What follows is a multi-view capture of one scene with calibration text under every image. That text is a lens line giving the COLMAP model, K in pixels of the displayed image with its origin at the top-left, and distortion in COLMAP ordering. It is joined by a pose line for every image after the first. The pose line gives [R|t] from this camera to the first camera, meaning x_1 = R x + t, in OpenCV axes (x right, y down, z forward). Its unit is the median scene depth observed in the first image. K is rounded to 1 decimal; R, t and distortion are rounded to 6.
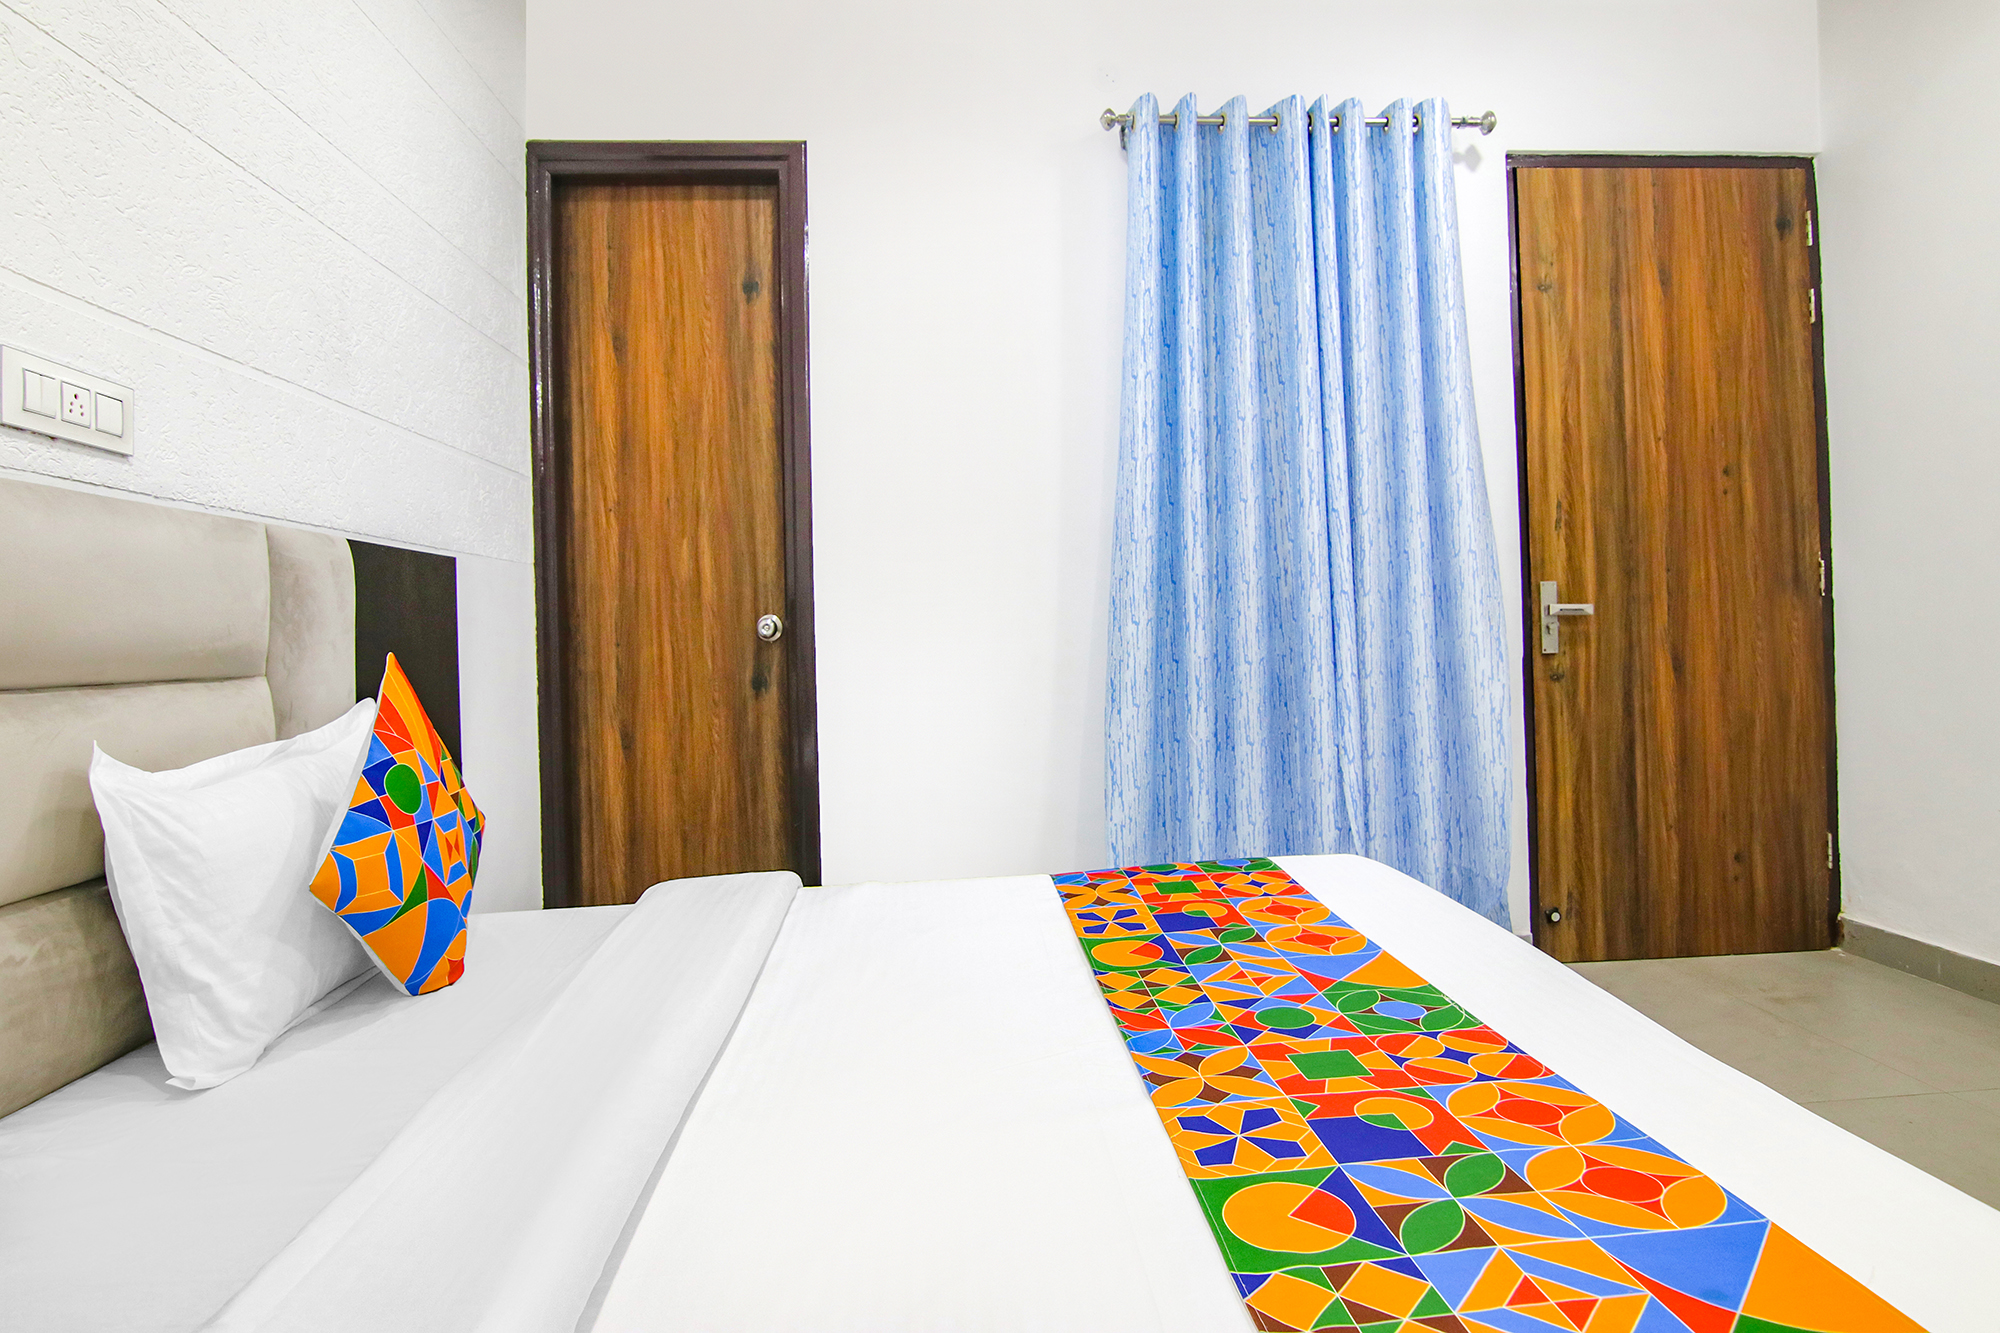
lens RADIAL K [[1118.5, 0, 982.7], [0, 1118.5, 624.2], [0, 0, 1]] dist [-0.005058, -0.010155]
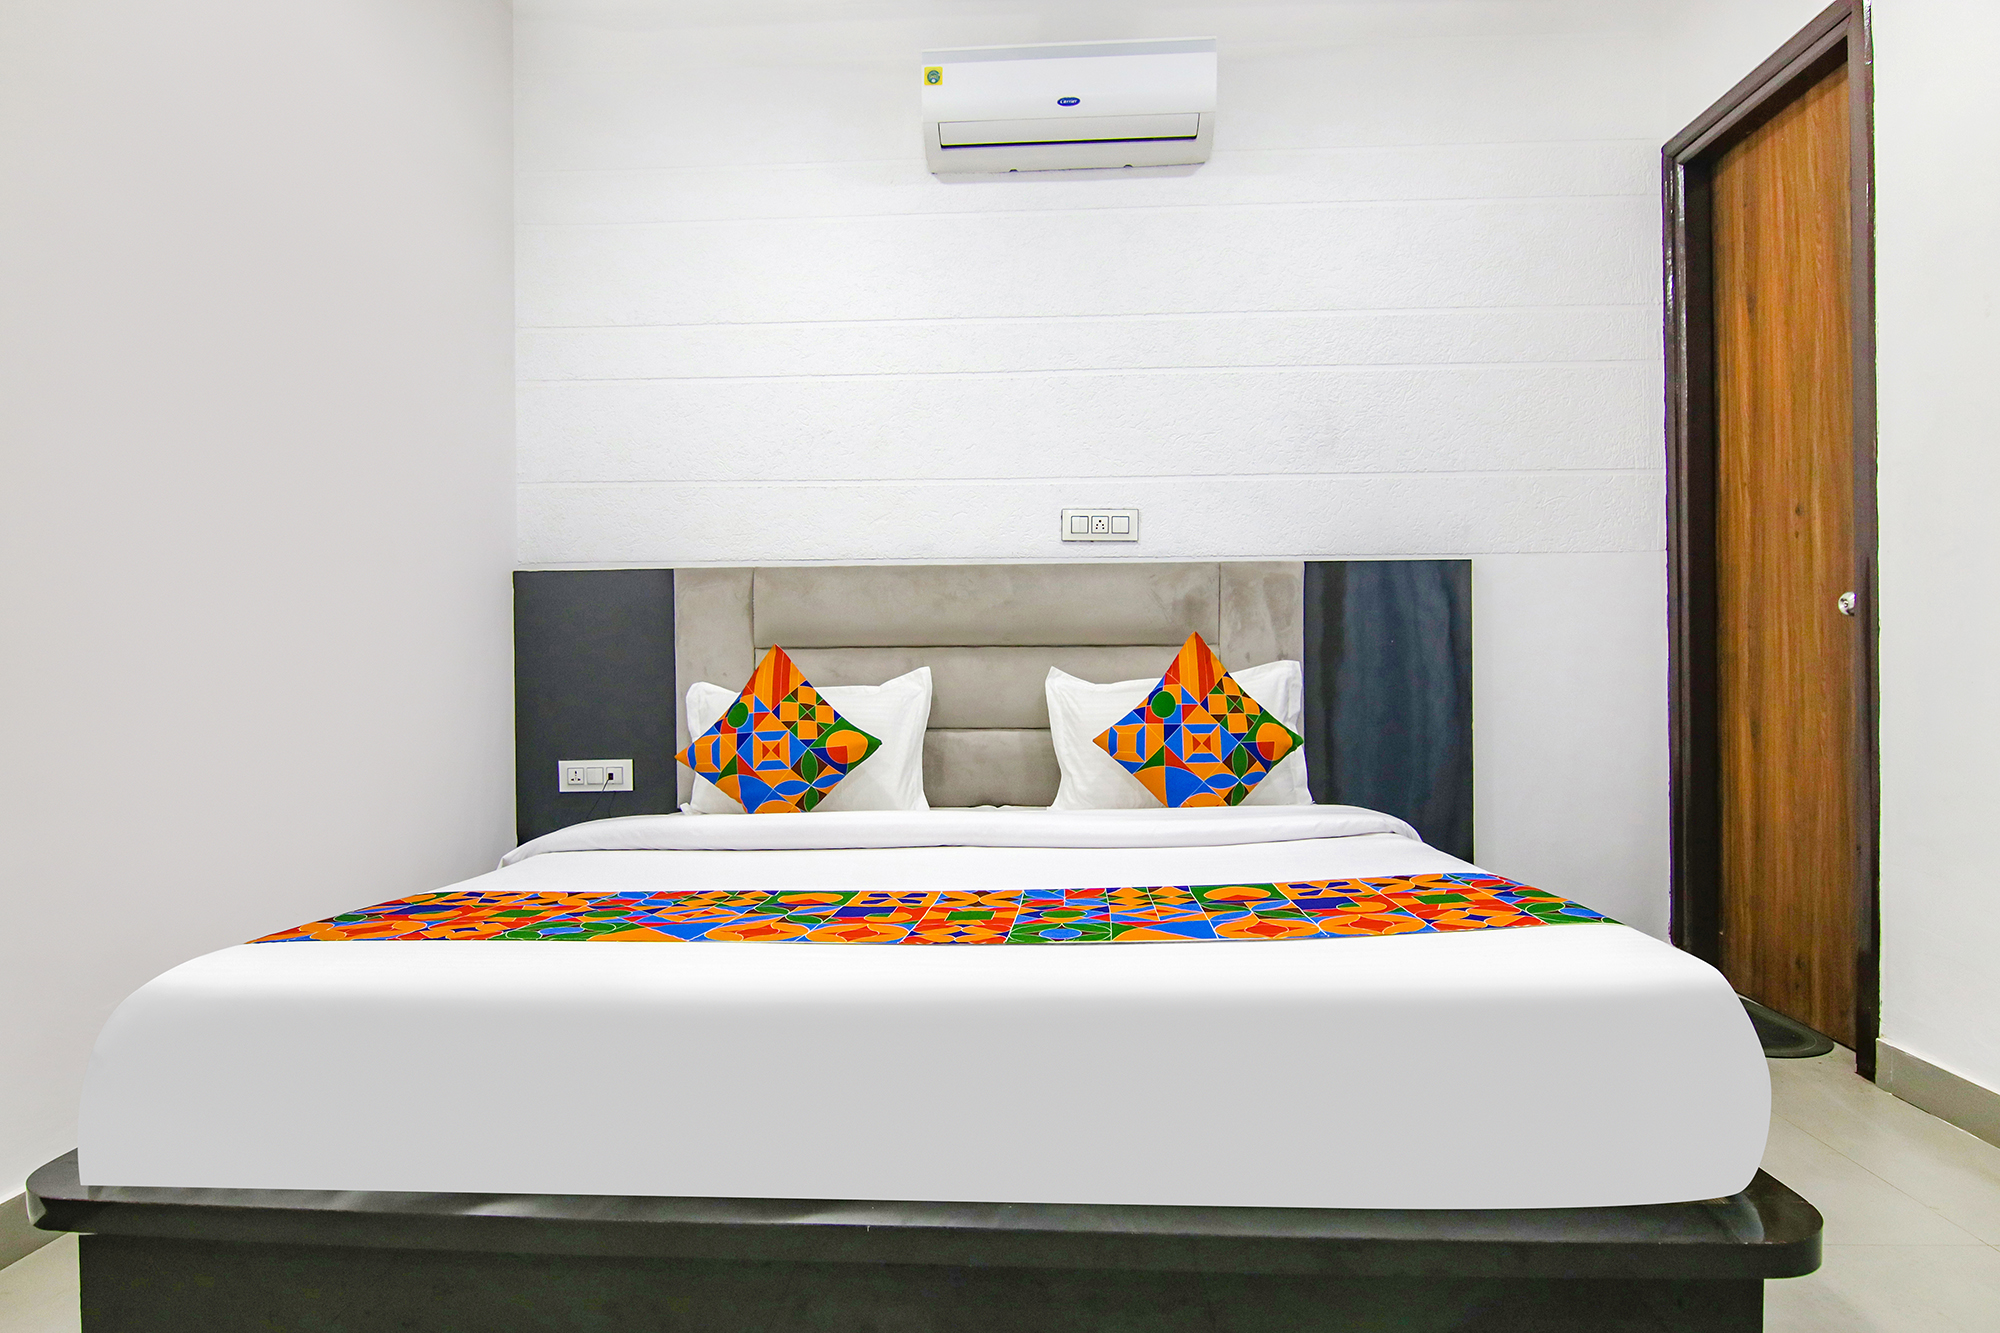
lens RADIAL K [[1047.5, 0, 997.7], [0, 1047.5, 680.3], [0, 0, 1]] dist [-0.012193, -0.013872]
pose [[-0.138897, 0.037836, -0.989584, 0.630485], [0.018841, 0.999190, 0.035559, 0.021136], [0.990128, -0.013706, -0.139497, 0.490395]]
